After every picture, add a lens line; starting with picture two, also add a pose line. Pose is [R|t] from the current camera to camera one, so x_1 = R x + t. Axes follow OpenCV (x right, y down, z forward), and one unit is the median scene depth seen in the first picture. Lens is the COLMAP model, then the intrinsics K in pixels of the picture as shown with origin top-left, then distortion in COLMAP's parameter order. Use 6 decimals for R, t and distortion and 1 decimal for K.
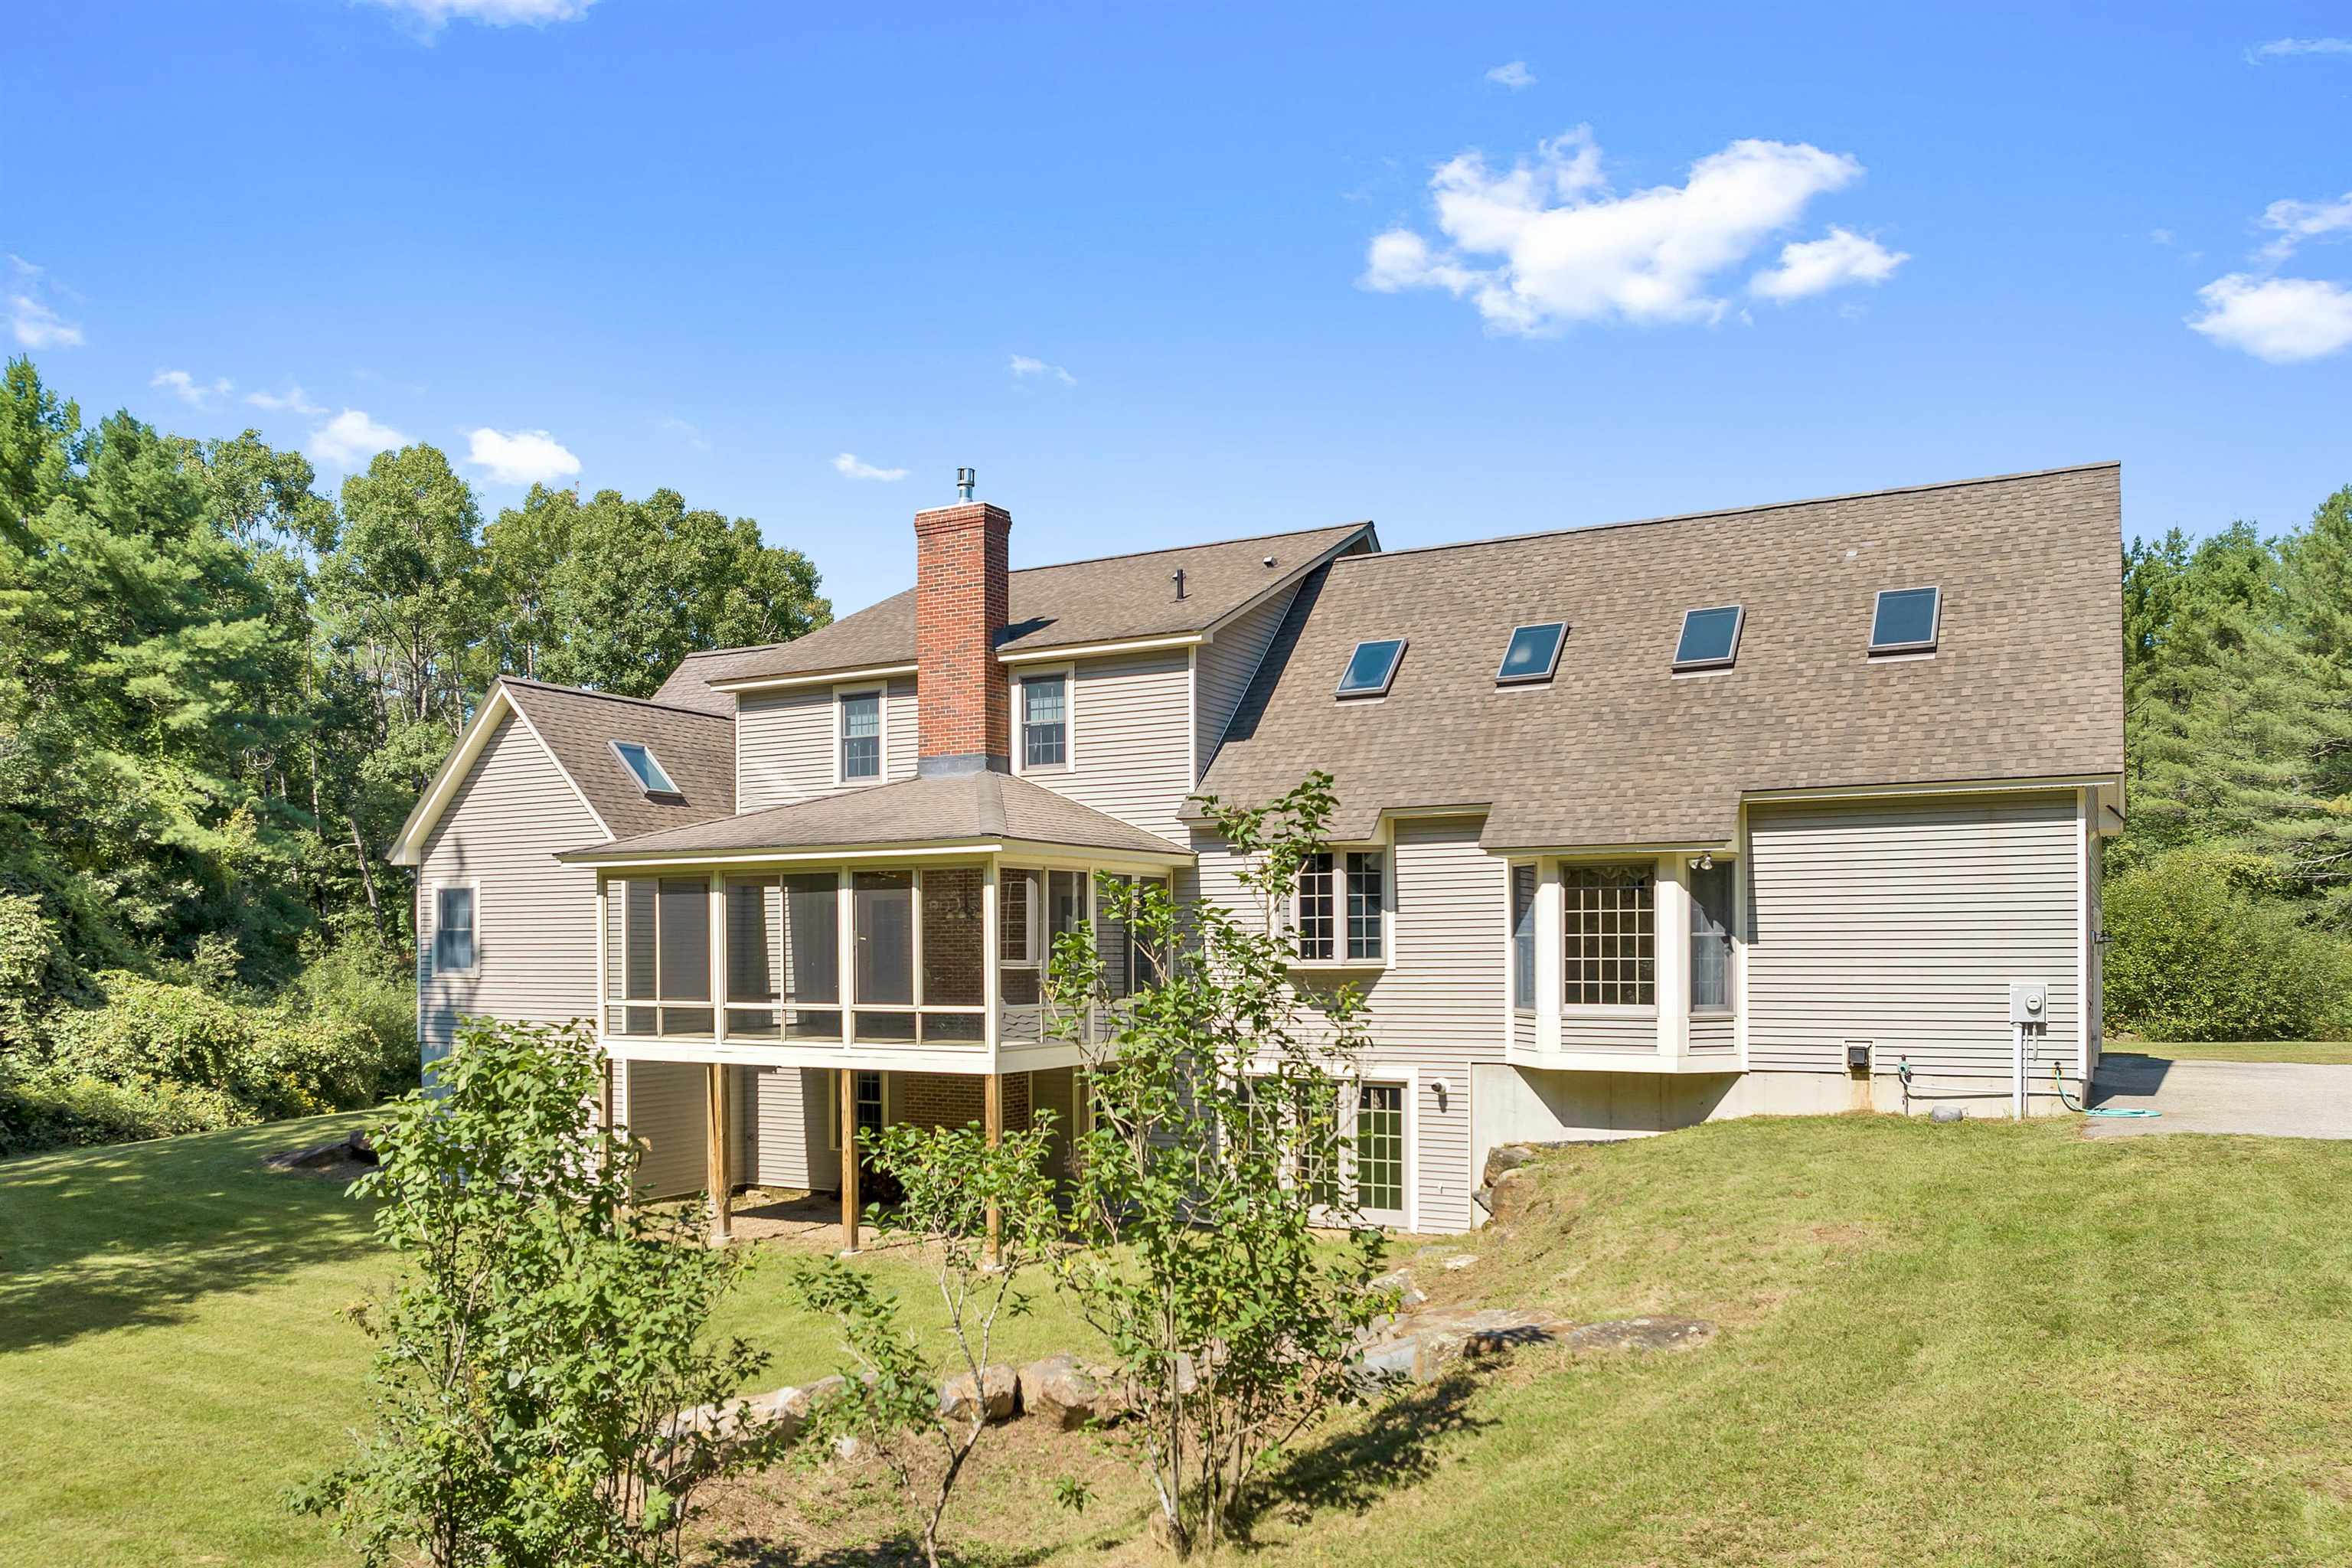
lens RADIAL K [[1728.6, 0, 1196.6], [0, 1728.6, 952.0], [0, 0, 1]] dist [-0.038922, 0.000113]
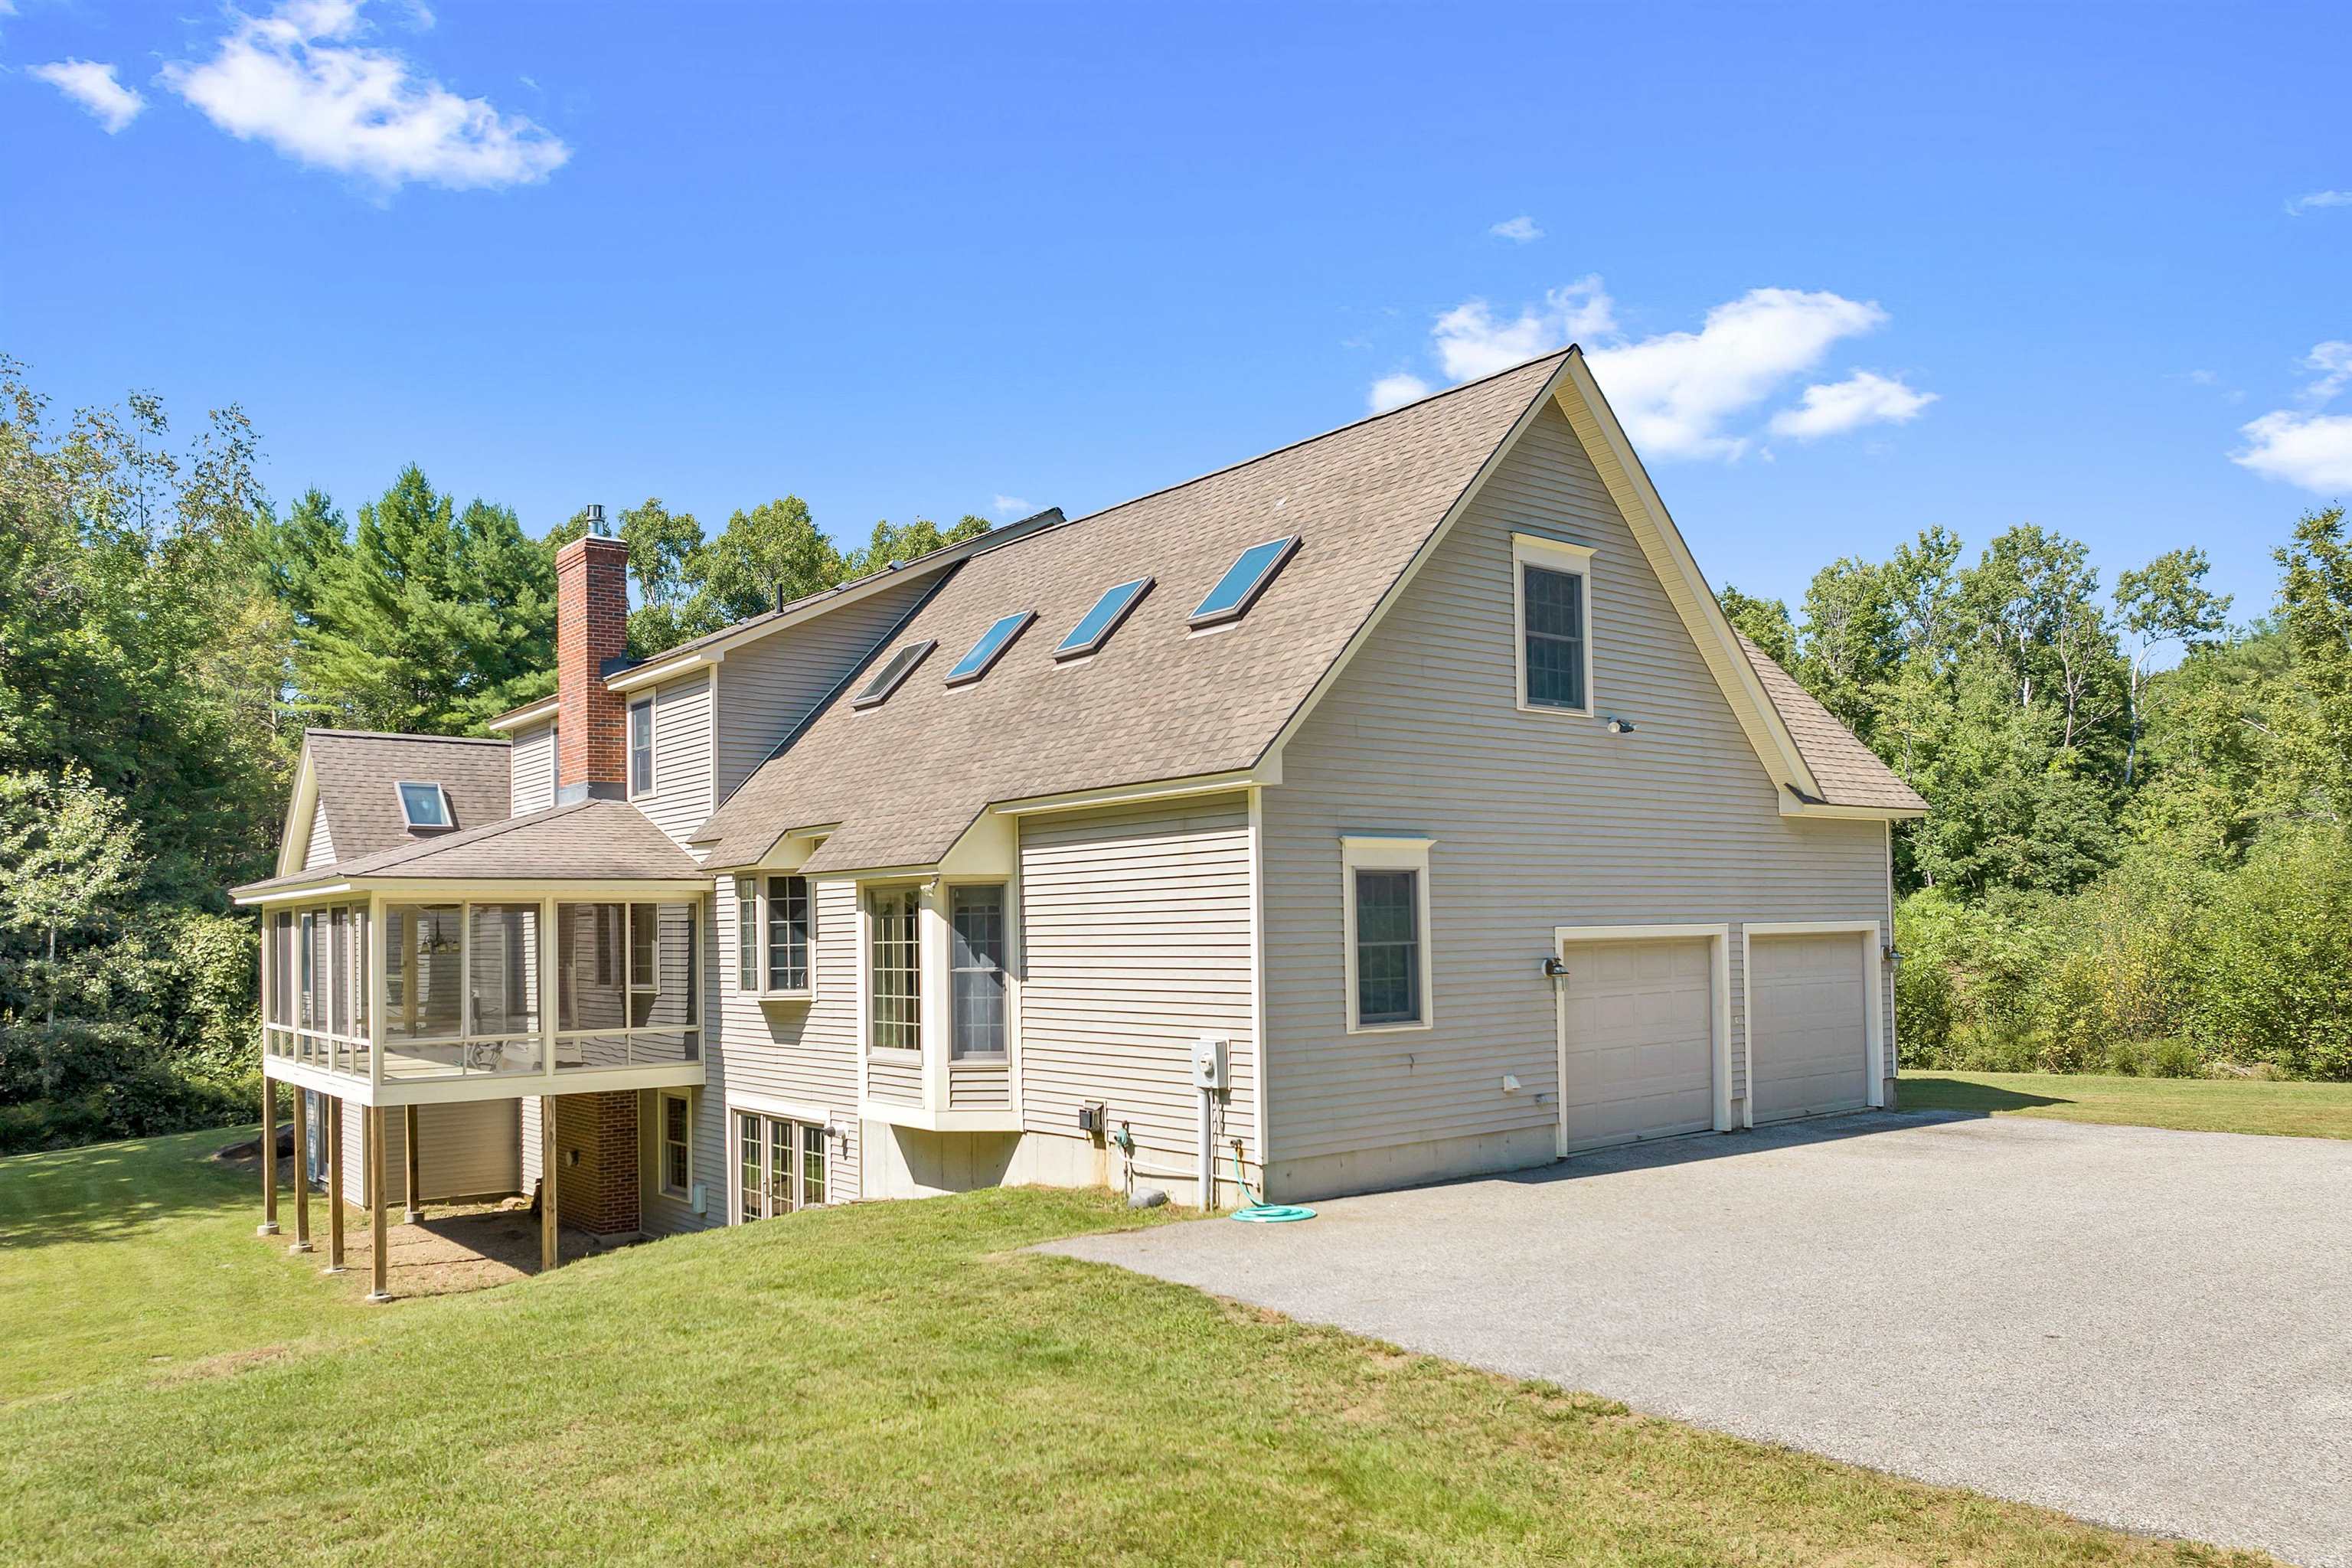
lens RADIAL K [[1728.6, 0, 1182.0], [0, 1728.6, 831.6], [0, 0, 1]] dist [-0.038922, 0.000113]
pose [[0.925458, -0.032210, -0.377479, 0.580421], [0.009895, 0.998094, -0.060908, -0.020534], [0.378722, 0.052633, 0.924013, 0.193781]]
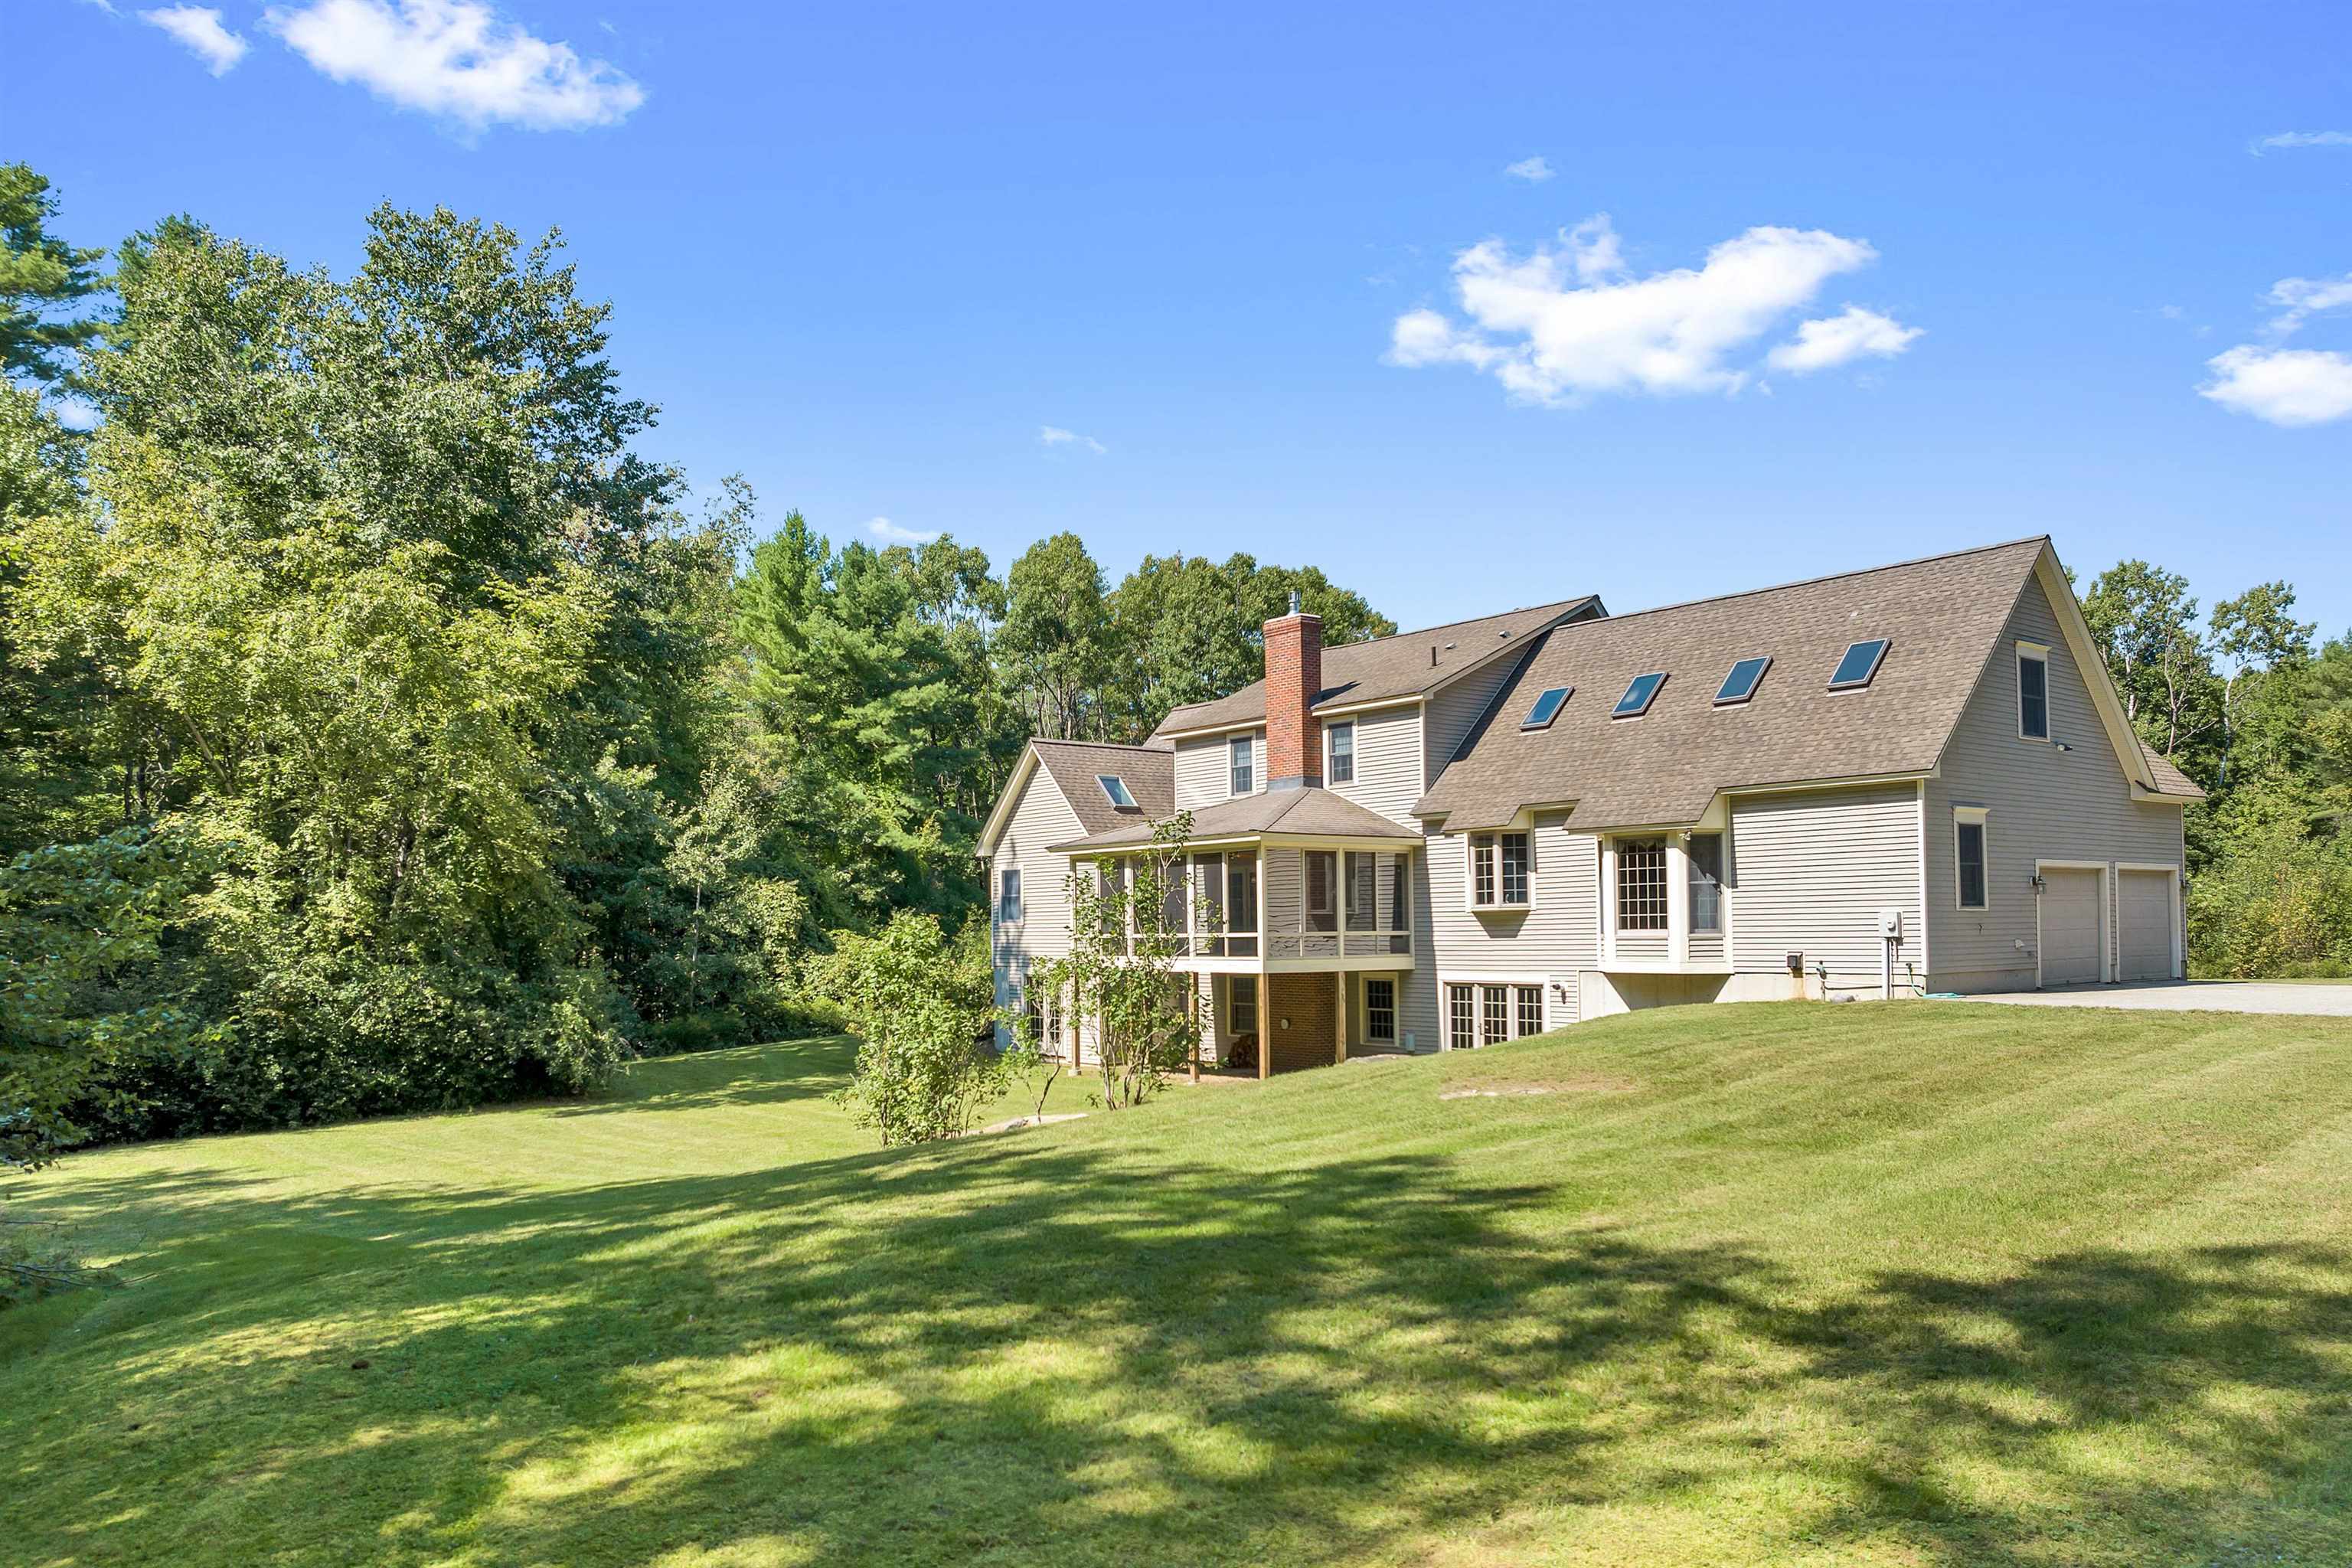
lens RADIAL K [[1728.6, 0, 1165.2], [0, 1728.6, 873.7], [0, 0, 1]] dist [-0.038922, 0.000113]
pose [[0.918112, -0.017992, -0.395913, 0.373388], [0.003645, 0.999310, -0.036961, 0.029383], [0.396305, 0.032491, 0.917544, -0.466165]]
